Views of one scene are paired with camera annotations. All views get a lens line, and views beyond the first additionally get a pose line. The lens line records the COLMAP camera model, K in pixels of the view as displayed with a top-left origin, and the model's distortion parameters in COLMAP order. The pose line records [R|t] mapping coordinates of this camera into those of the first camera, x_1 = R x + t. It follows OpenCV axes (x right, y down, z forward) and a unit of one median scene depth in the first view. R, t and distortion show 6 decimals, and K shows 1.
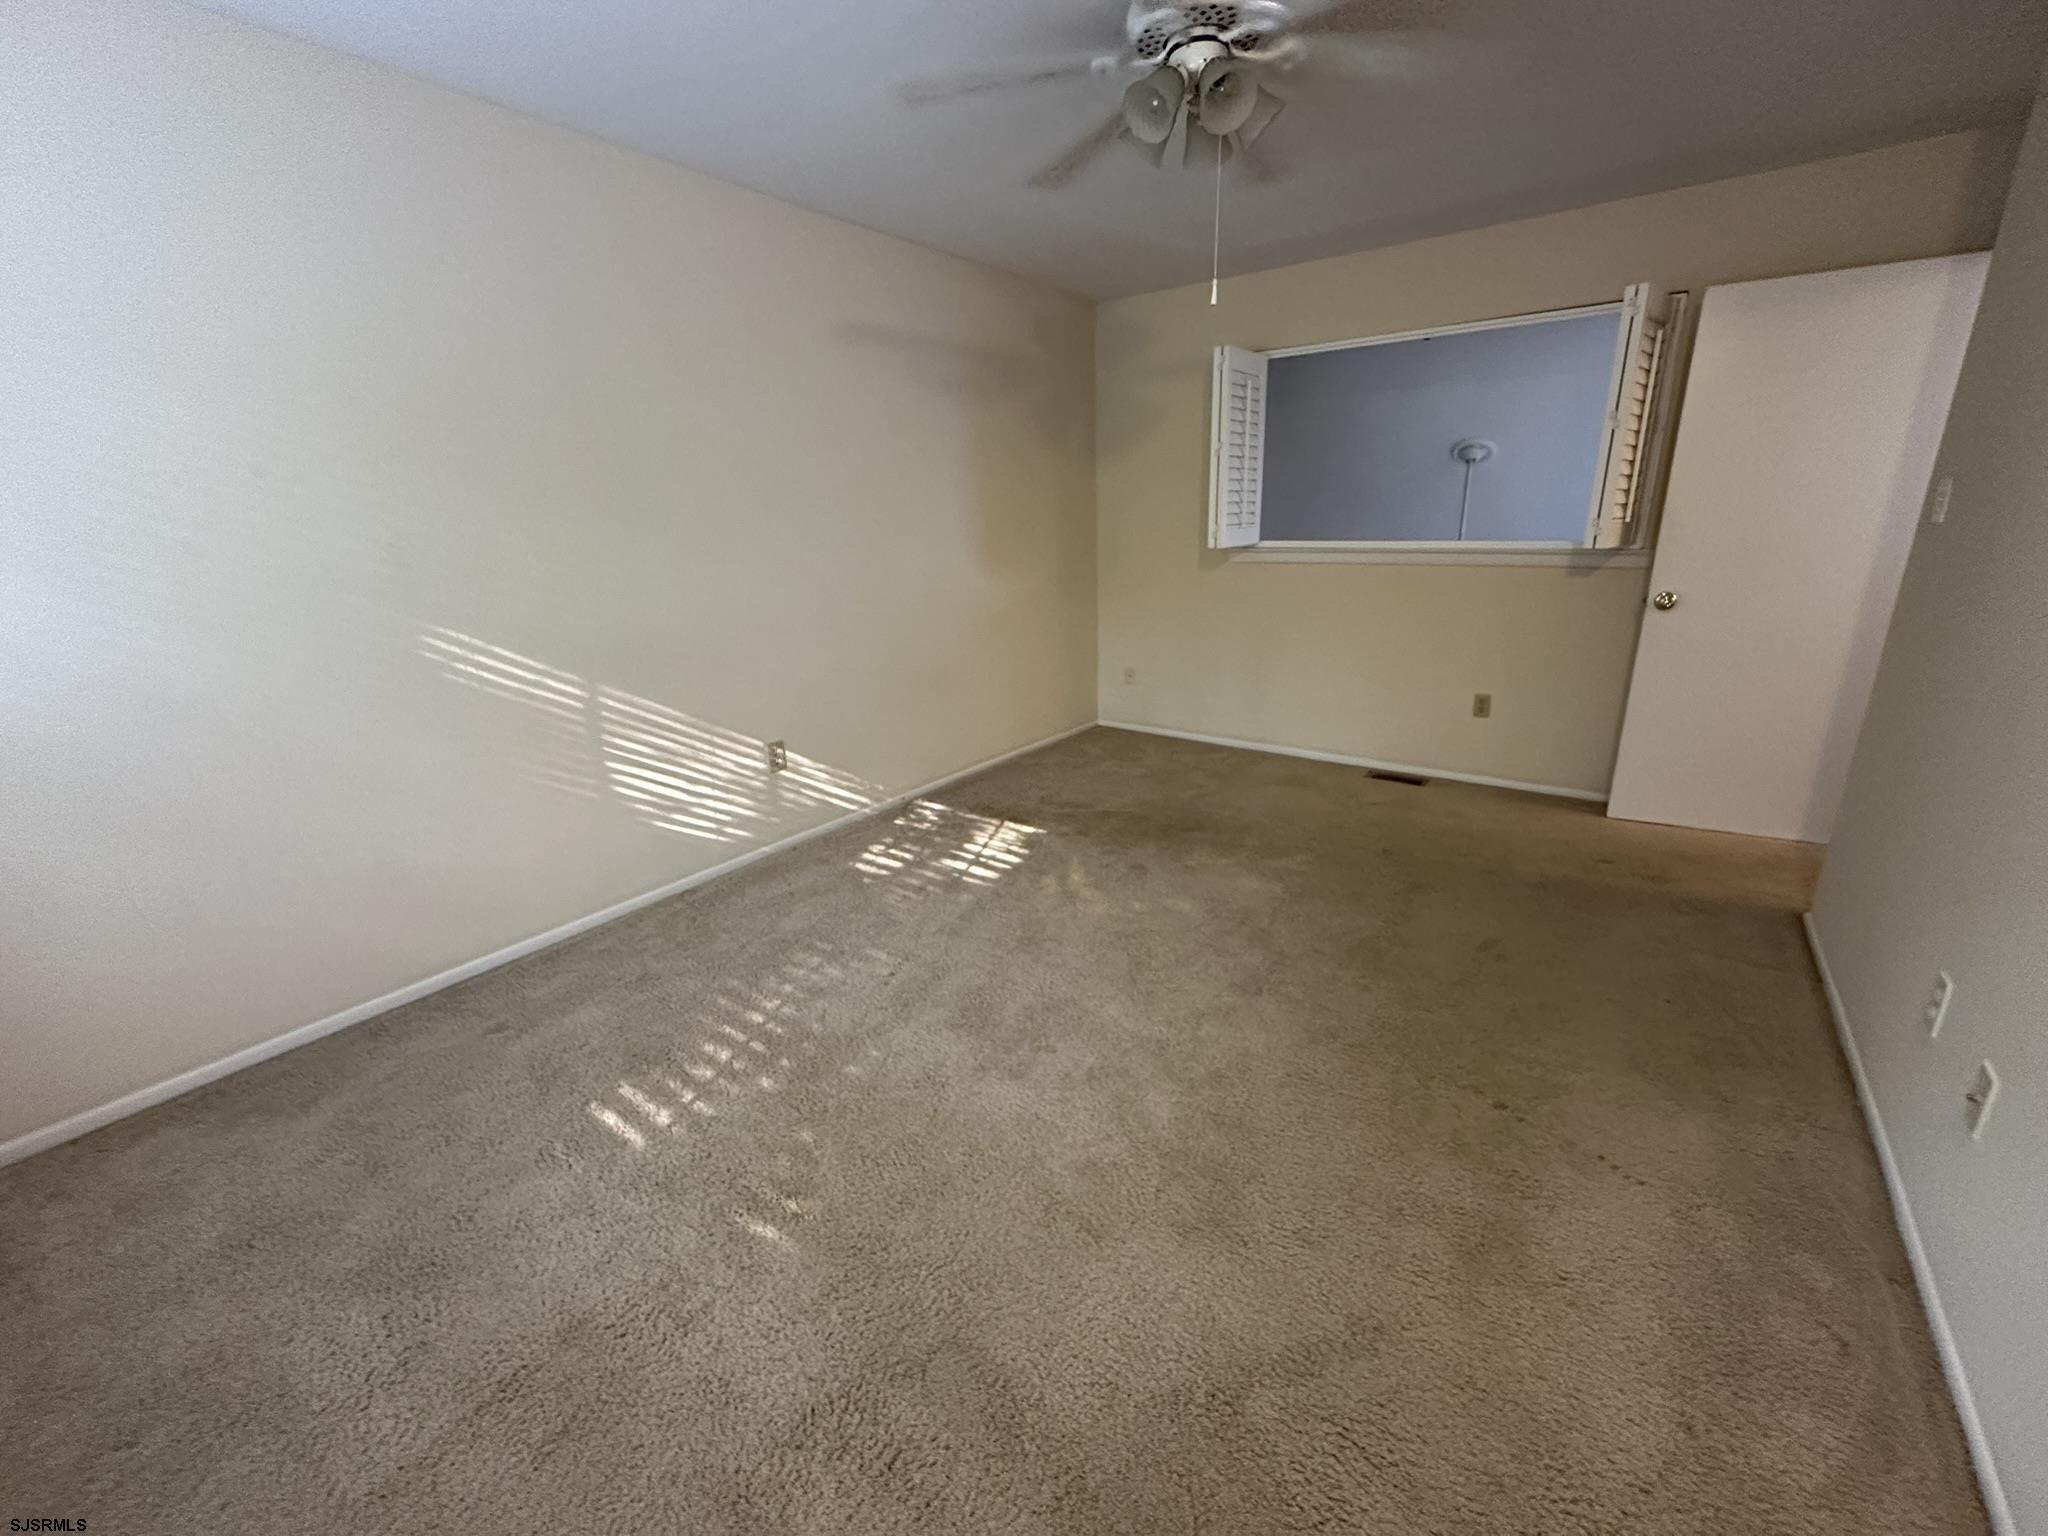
lens RADIAL K [[819.8, 0, 1015.6], [0, 819.8, 768.6], [0, 0, 1]] dist [-0.003447, 0.000994]
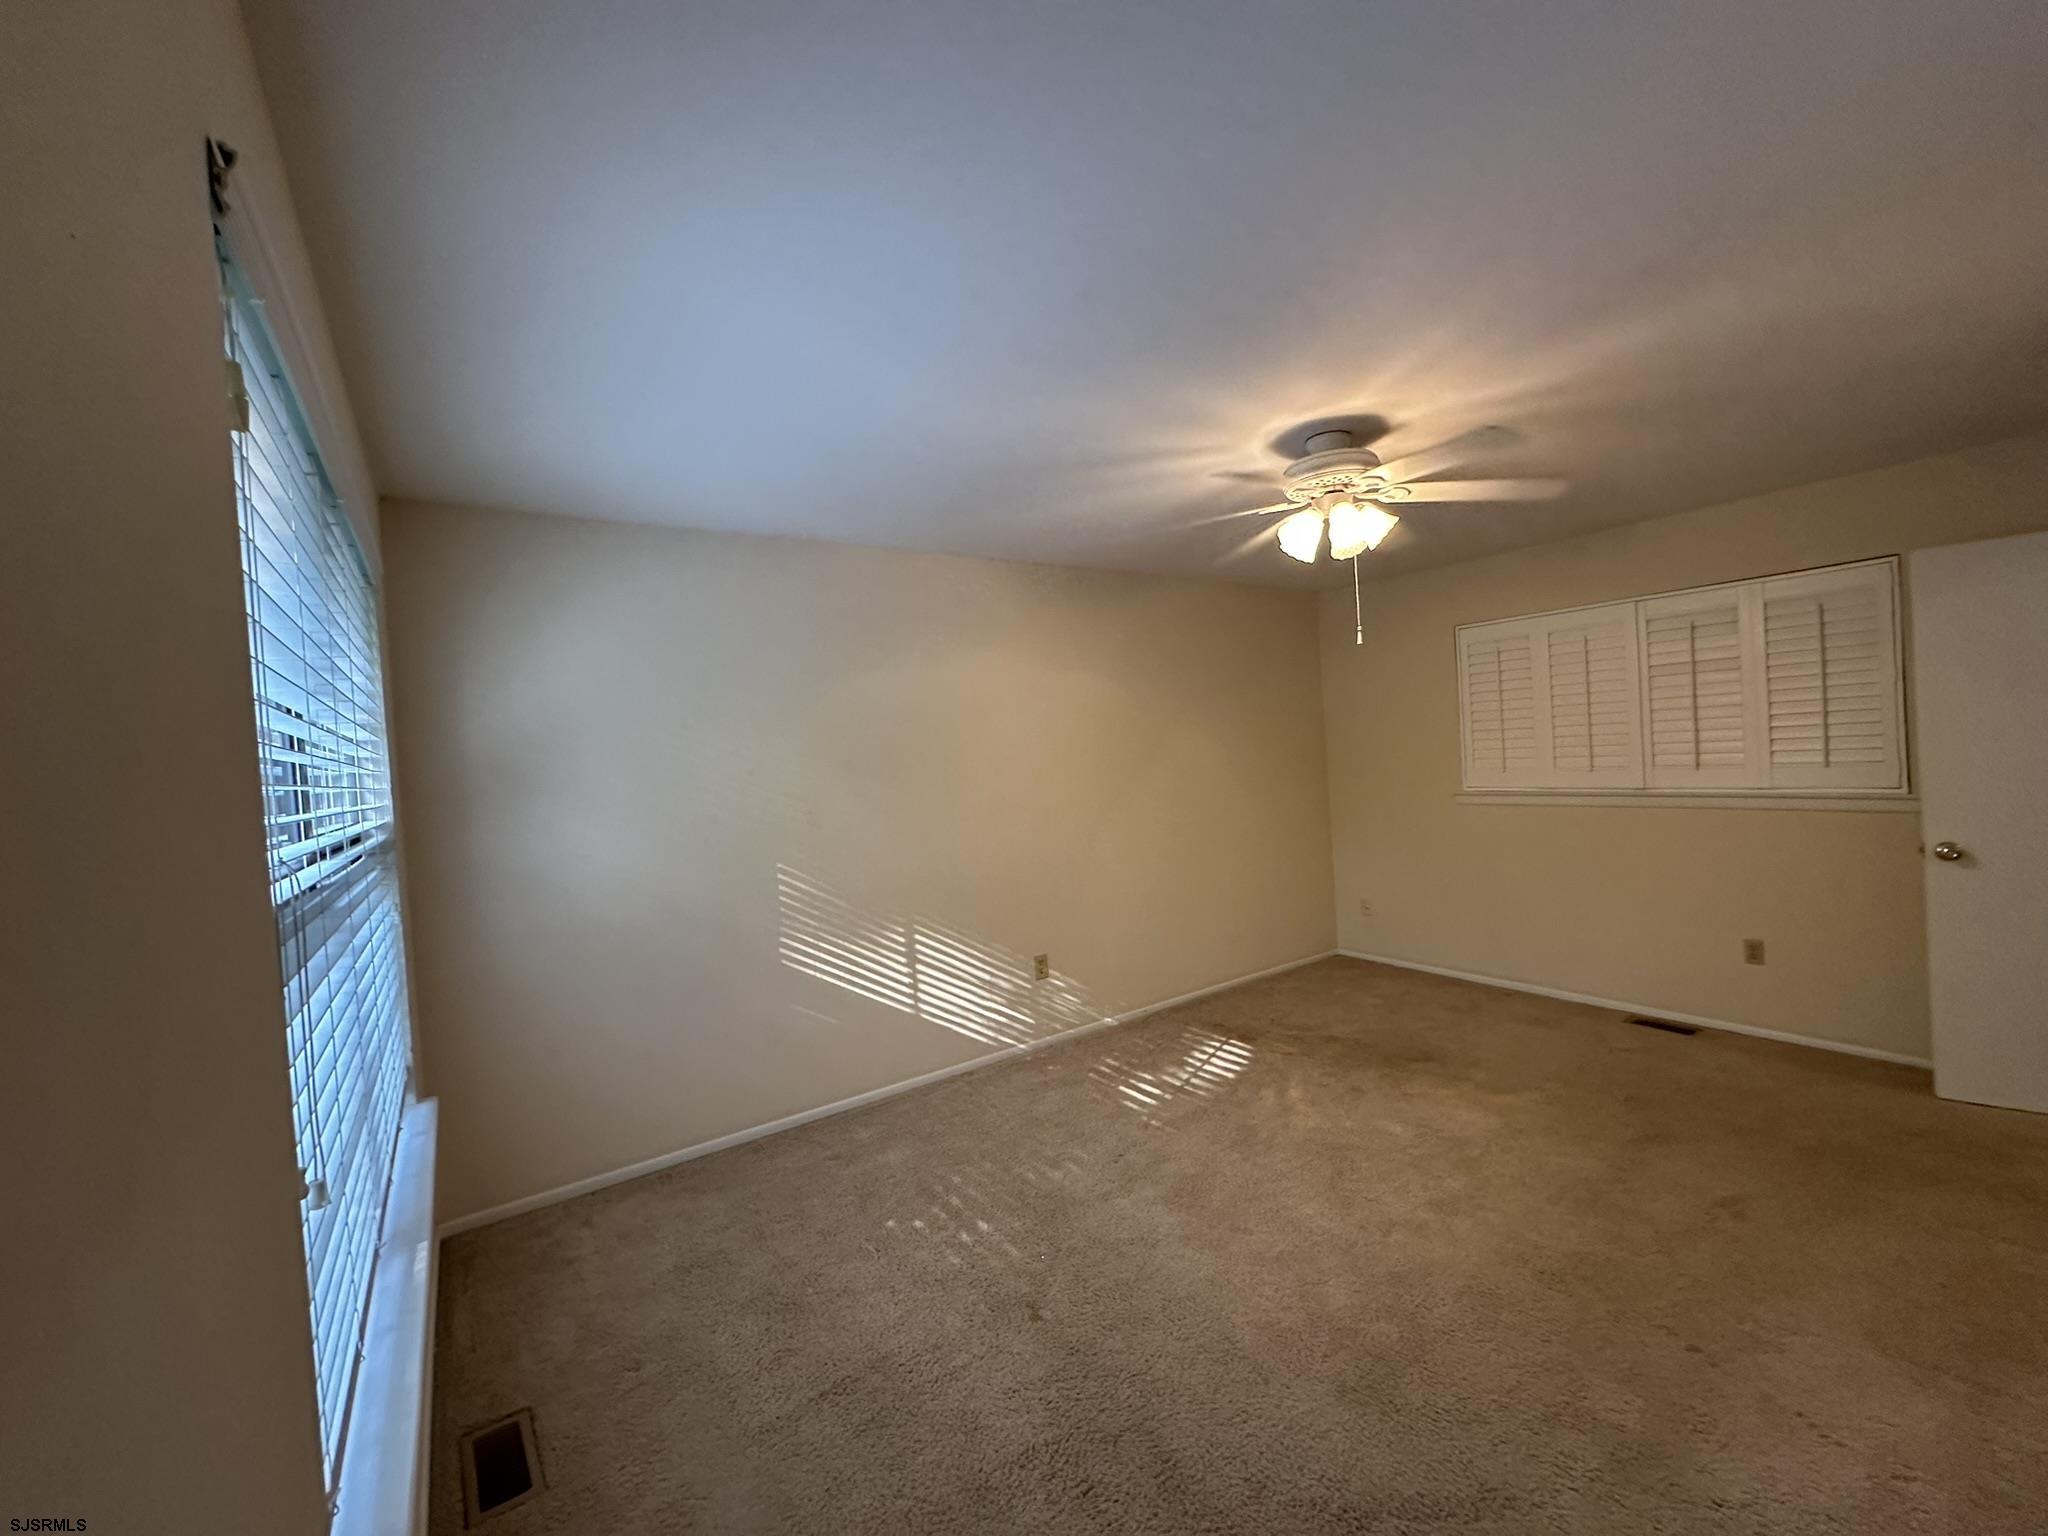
lens RADIAL K [[819.8, 0, 1022.0], [0, 819.8, 772.8], [0, 0, 1]] dist [-0.003447, 0.000994]
pose [[0.949886, -0.020503, -0.311923, 0.095760], [-0.060808, 0.966666, -0.248715, 0.014885], [0.306625, 0.255219, 0.916976, -0.287424]]
